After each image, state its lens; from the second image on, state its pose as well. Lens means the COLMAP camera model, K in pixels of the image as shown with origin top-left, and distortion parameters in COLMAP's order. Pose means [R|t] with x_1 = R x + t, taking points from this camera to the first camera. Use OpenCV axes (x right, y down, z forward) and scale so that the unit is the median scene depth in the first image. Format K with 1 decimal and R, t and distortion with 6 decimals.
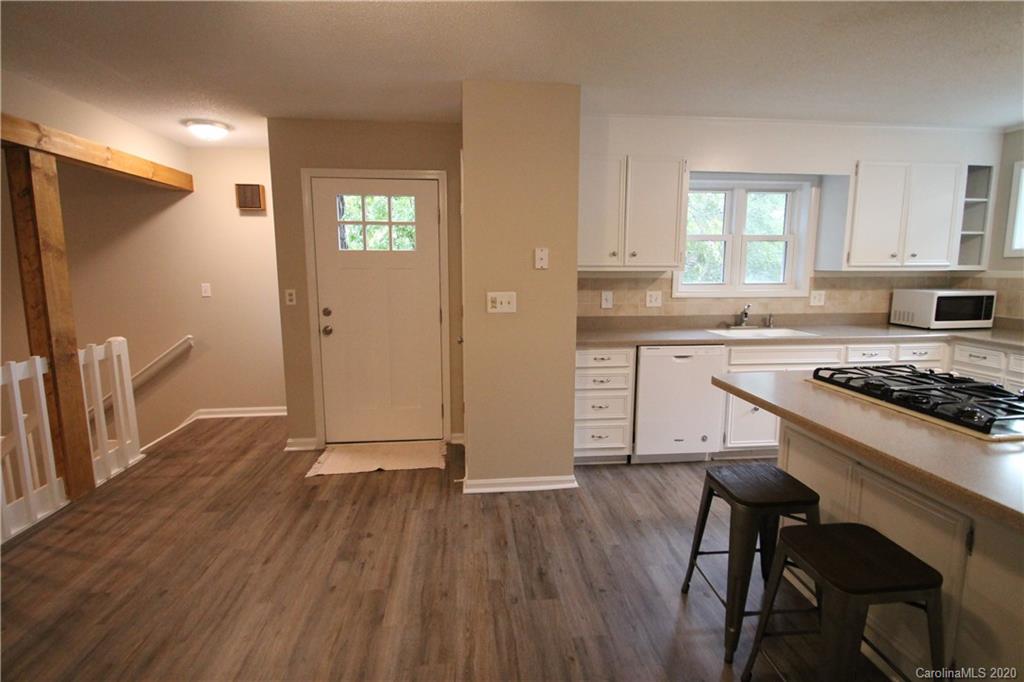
lens RADIAL K [[481.9, 0, 512.1], [0, 481.9, 334.8], [0, 0, 1]] dist [0.017452, -0.020065]
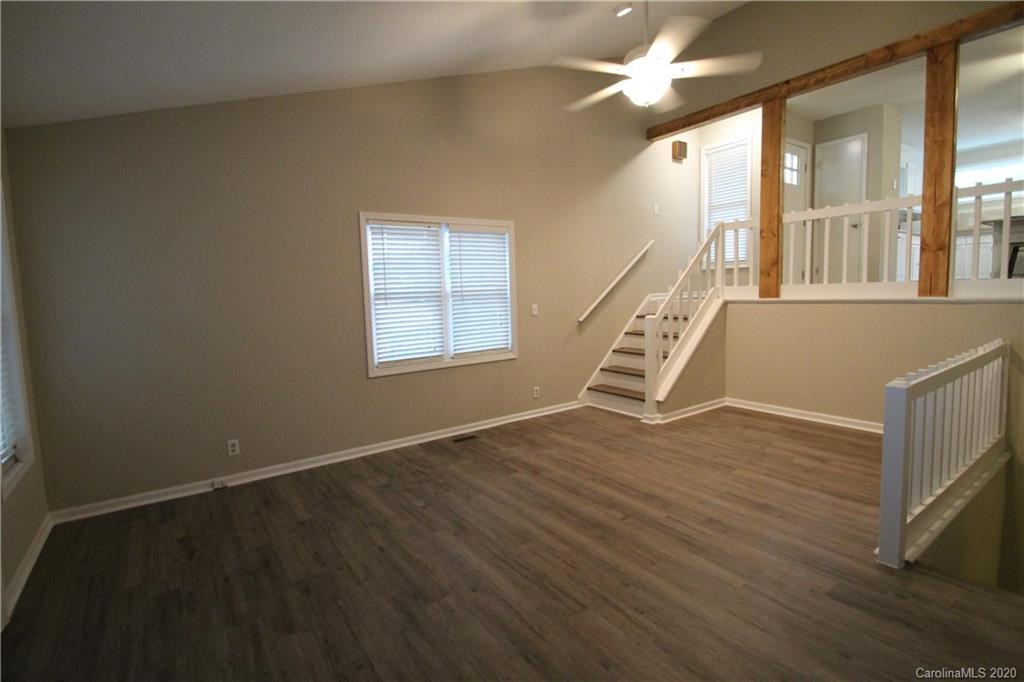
lens RADIAL K [[481.9, 0, 512.1], [0, 481.9, 334.8], [0, 0, 1]] dist [0.017452, -0.020065]
pose [[0.866348, -0.072154, 0.494201, -2.289345], [0.099575, 0.994597, -0.029345, 0.368497], [-0.489414, 0.074633, 0.868852, -0.039588]]
